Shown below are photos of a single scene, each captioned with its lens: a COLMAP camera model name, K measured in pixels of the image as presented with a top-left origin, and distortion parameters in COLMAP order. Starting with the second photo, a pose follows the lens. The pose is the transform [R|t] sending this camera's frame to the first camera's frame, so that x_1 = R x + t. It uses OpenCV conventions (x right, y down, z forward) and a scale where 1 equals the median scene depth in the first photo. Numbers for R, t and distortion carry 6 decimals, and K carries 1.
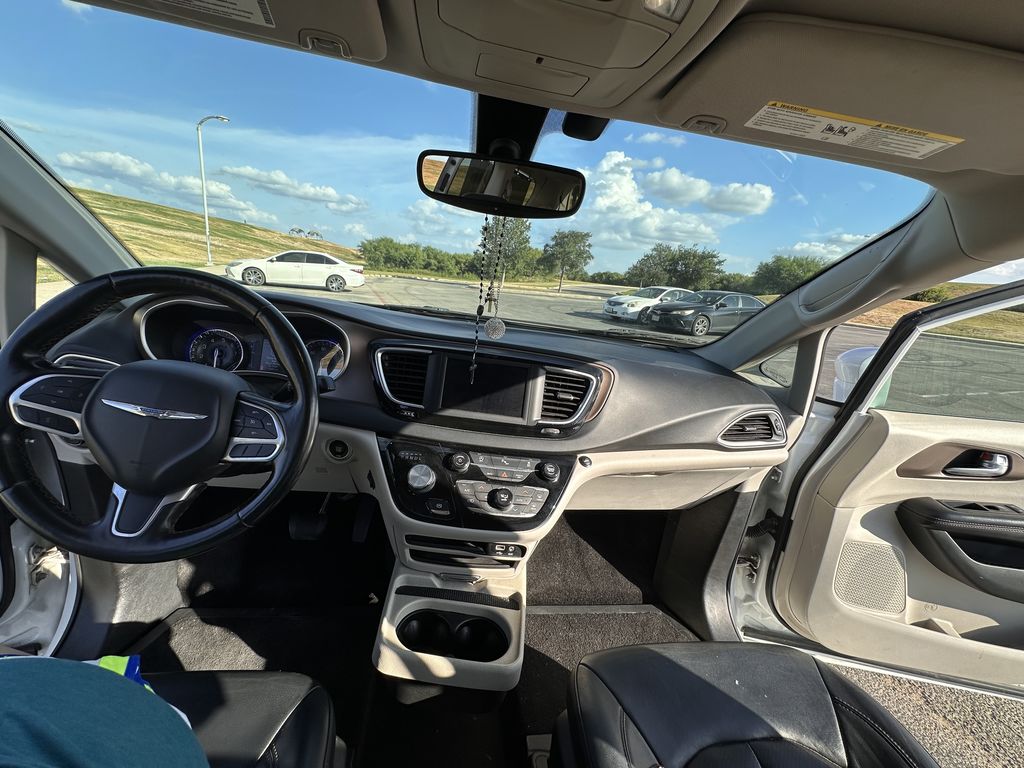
lens RADIAL K [[409.3, 0, 512.0], [0, 409.3, 384.0], [0, 0, 1]] dist [-0.003656, 0.000128]
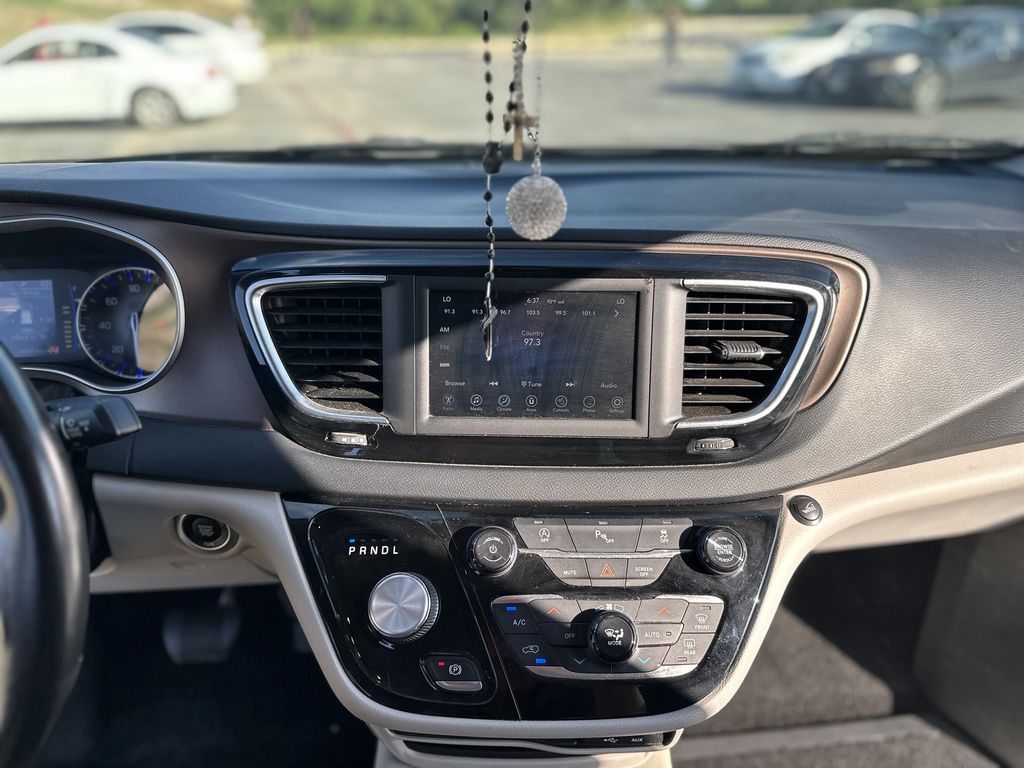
lens RADIAL K [[733.1, 0, 505.2], [0, 733.1, 396.0], [0, 0, 1]] dist [0.106814, -0.158472]
pose [[0.990757, -0.097140, -0.094676, -0.029547], [0.113552, 0.975746, 0.187150, -0.086118], [0.074200, -0.196171, 0.977758, 0.299508]]
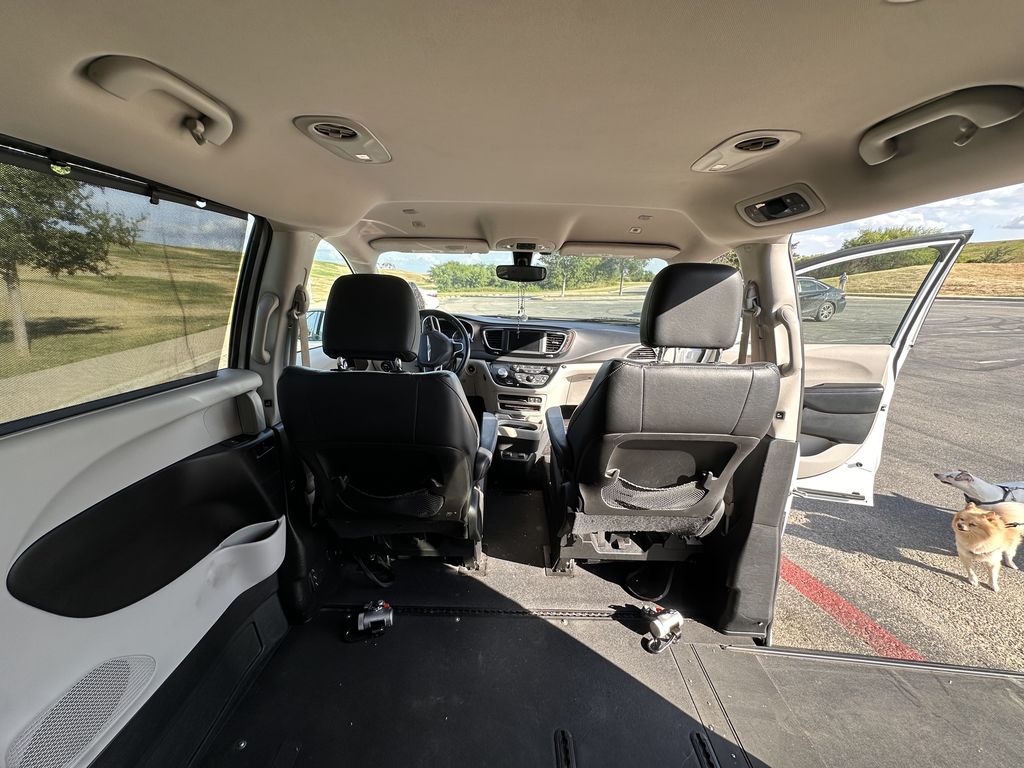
lens RADIAL K [[409.3, 0, 512.0], [0, 409.3, 384.0], [0, 0, 1]] dist [-0.003656, 0.000128]
pose [[0.983892, -0.063845, -0.166974, 0.282339], [0.059749, 0.997779, -0.029448, 0.355518], [0.168483, 0.018997, 0.985522, -1.612153]]
